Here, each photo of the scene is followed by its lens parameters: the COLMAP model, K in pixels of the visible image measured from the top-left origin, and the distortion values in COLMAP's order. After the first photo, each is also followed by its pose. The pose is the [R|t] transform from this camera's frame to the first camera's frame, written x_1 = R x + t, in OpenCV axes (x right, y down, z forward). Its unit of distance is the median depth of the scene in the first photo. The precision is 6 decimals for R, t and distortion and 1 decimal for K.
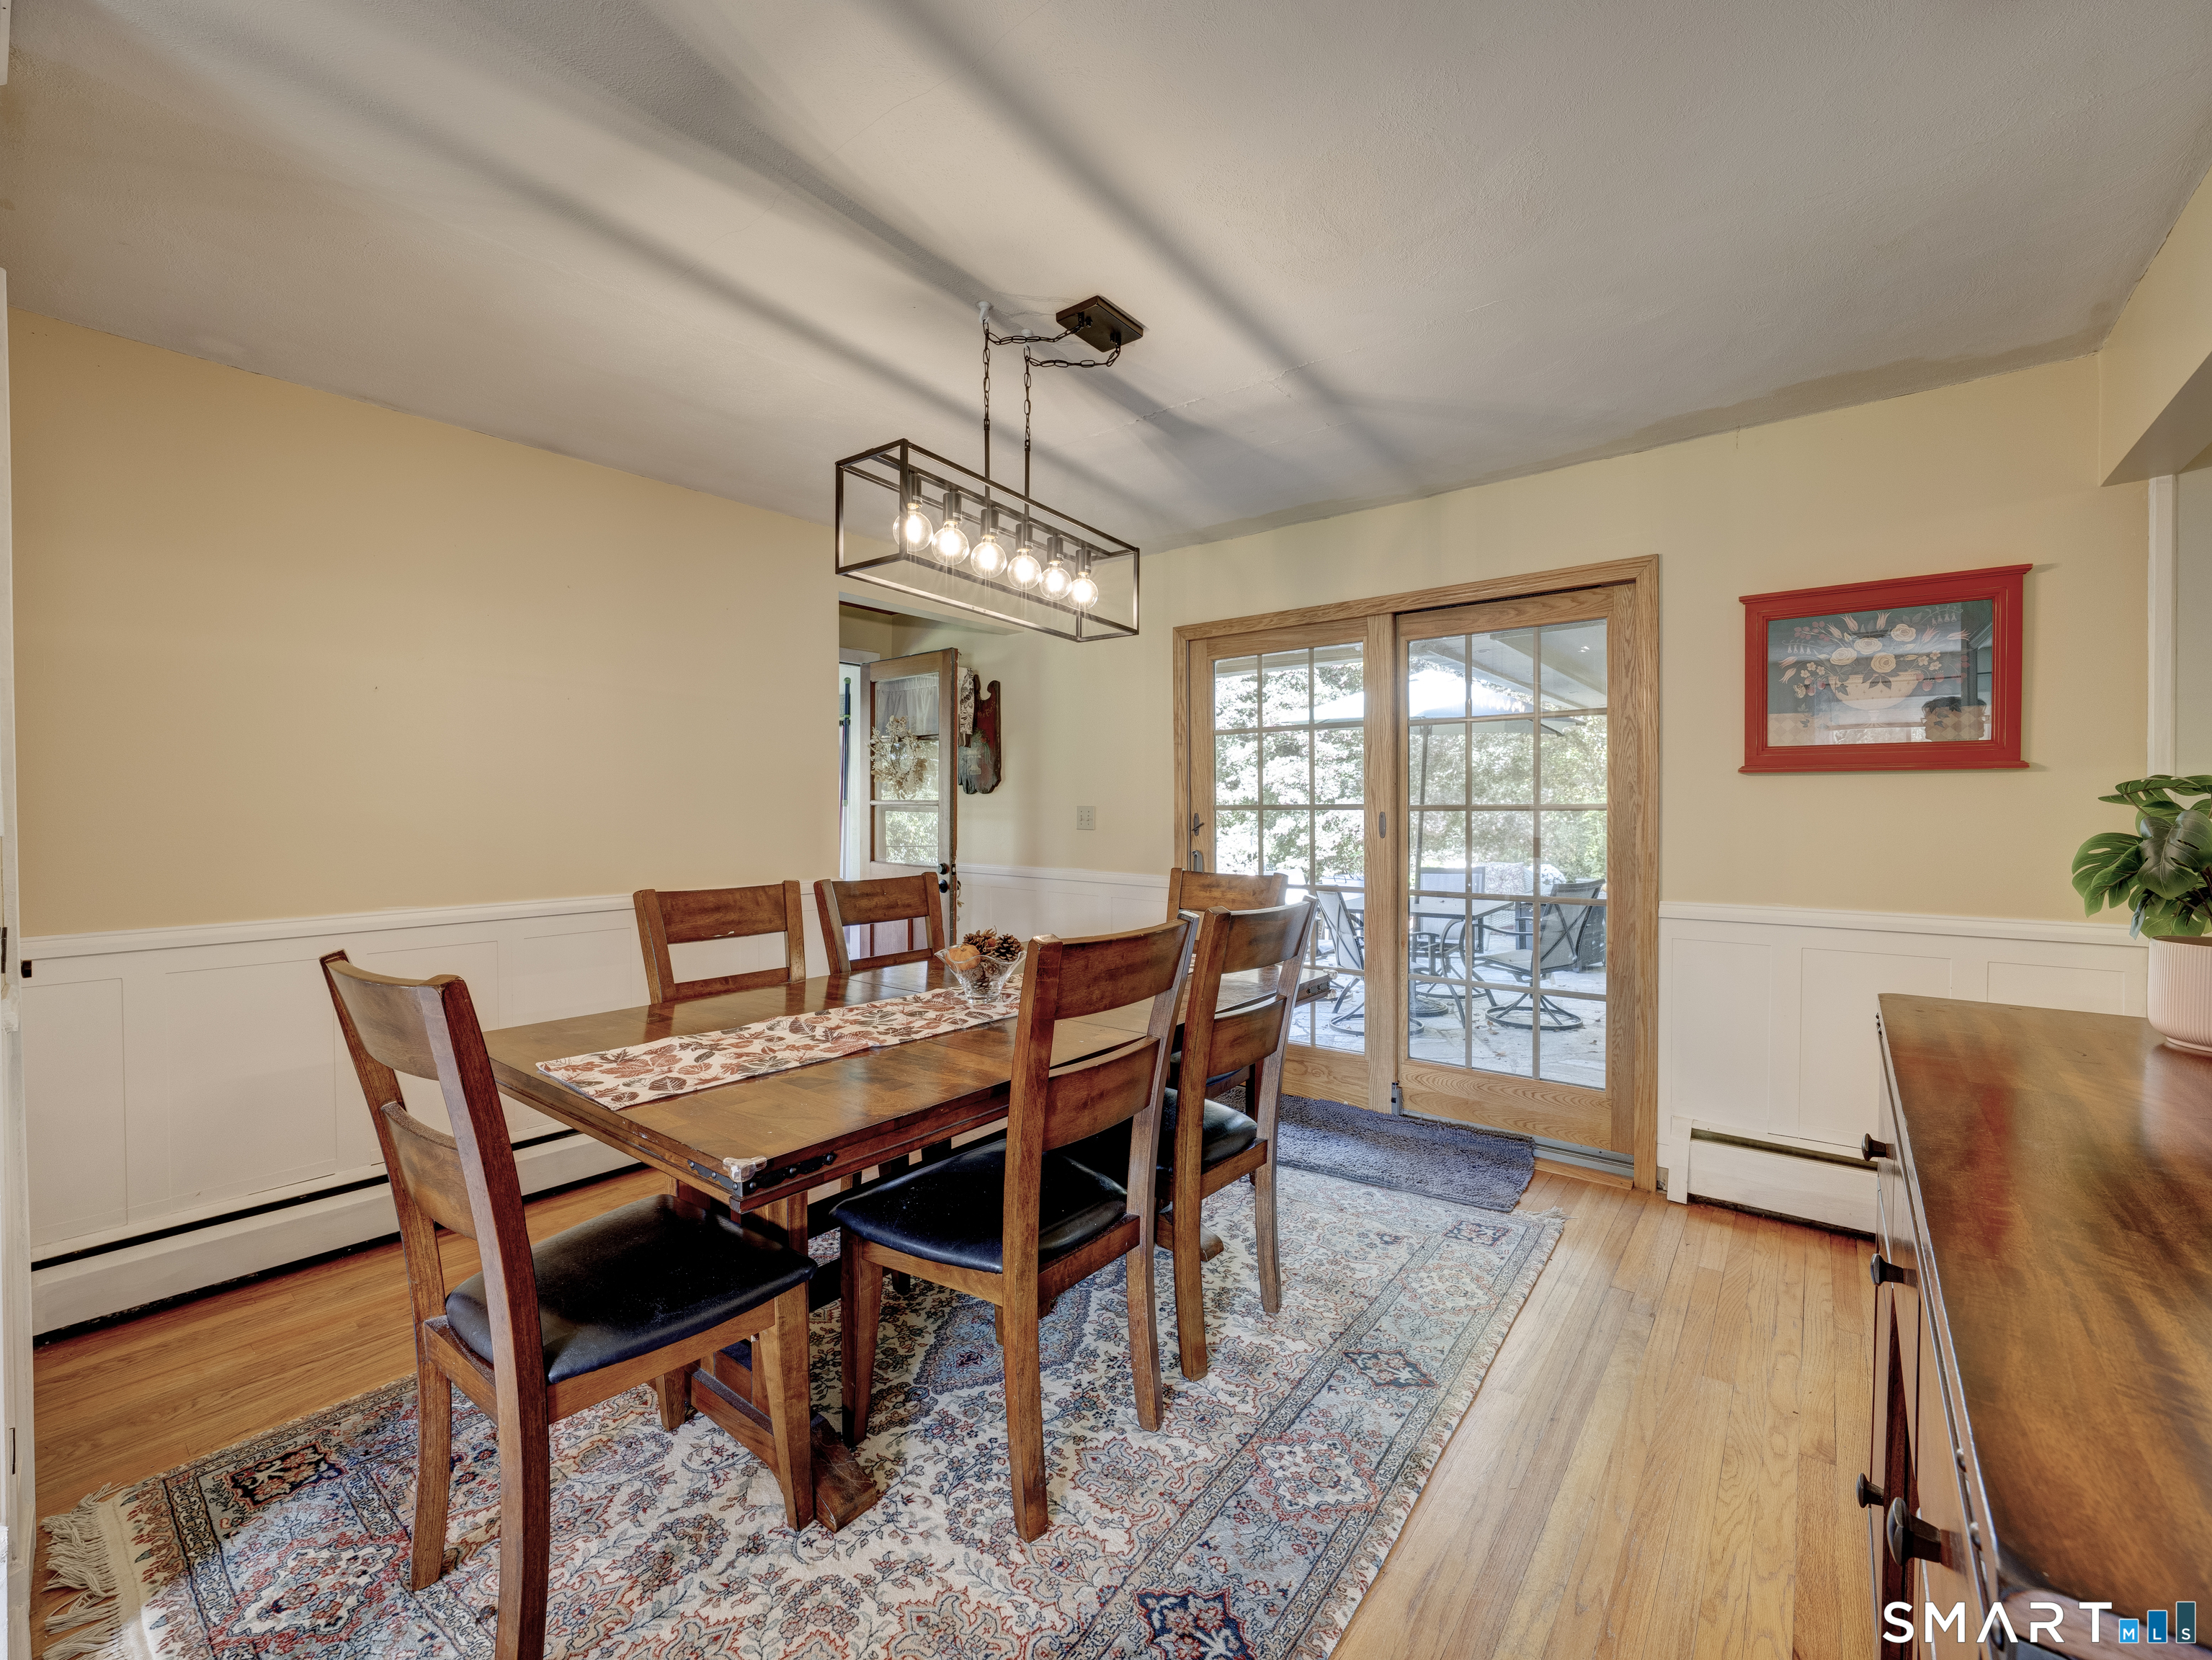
lens RADIAL K [[885.6, 0, 1100.7], [0, 885.6, 811.0], [0, 0, 1]] dist [0.002606, 0.000222]
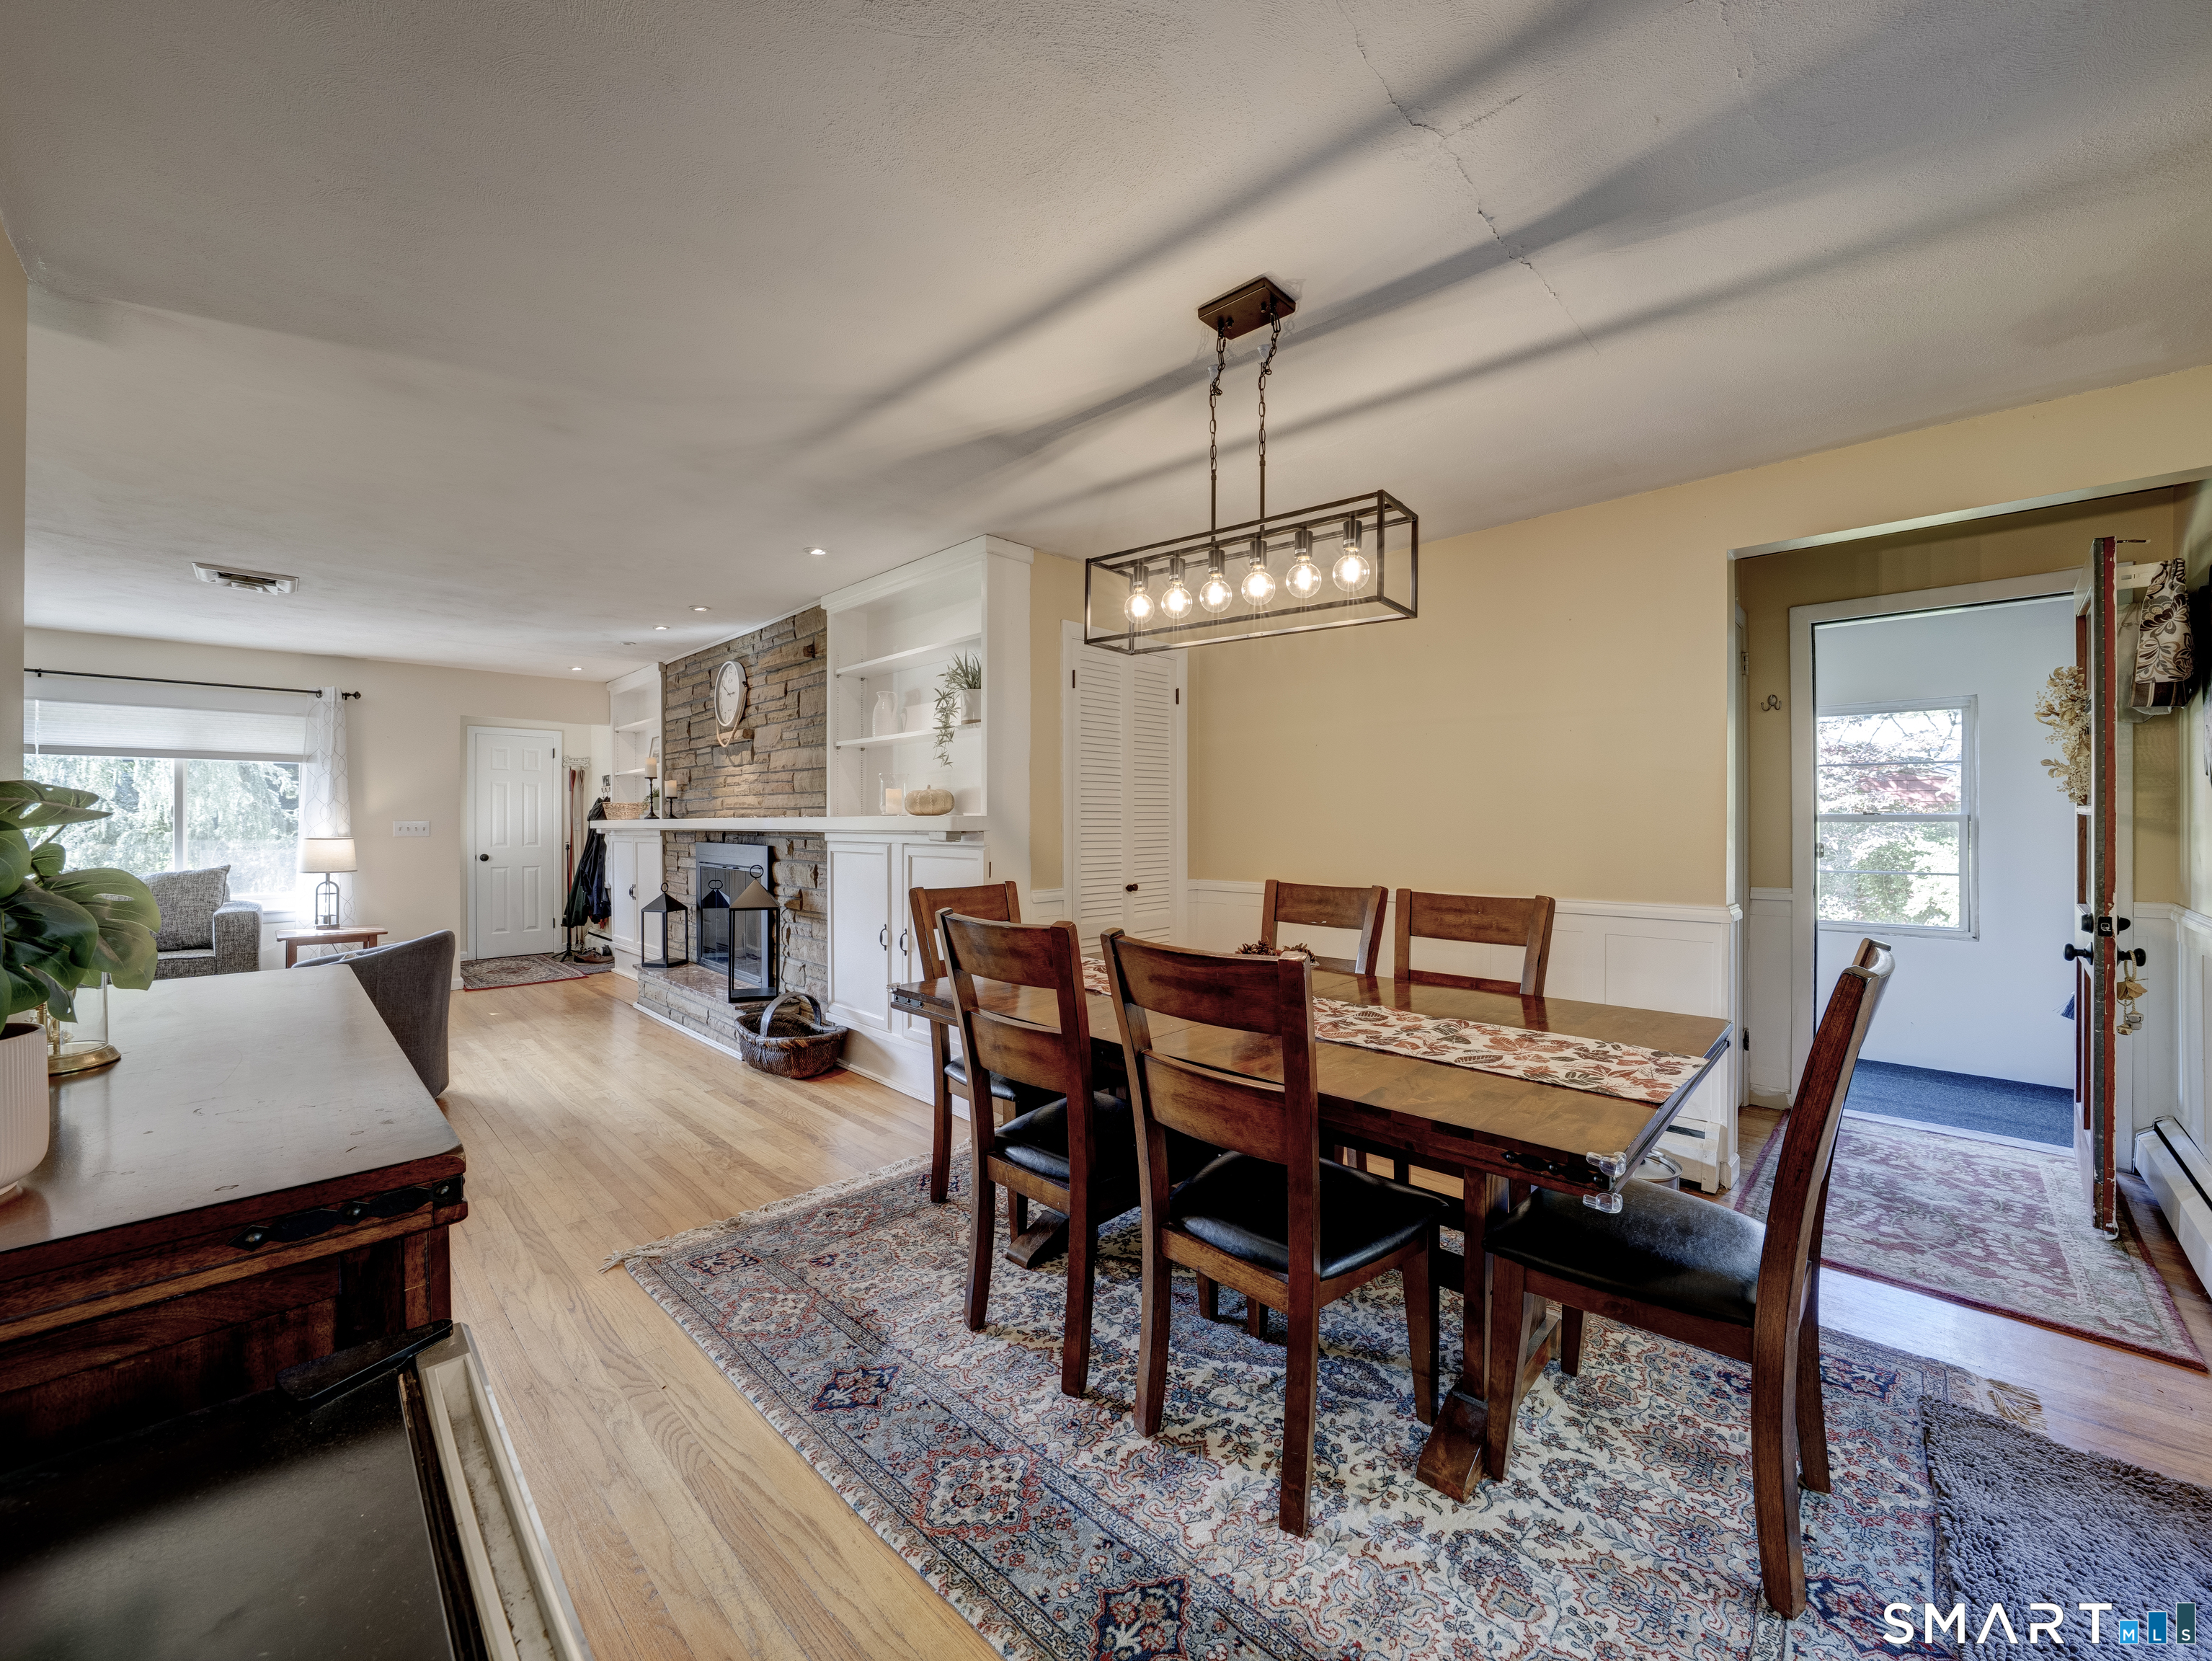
lens RADIAL K [[851.3, 0, 1101.9], [0, 851.3, 837.6], [0, 0, 1]] dist [-0.002823, -0.000122]
pose [[-0.062643, 0.027235, -0.997664, 1.012237], [0.007877, 0.999610, 0.026794, -0.009753], [0.998005, -0.006180, -0.062834, 0.971944]]
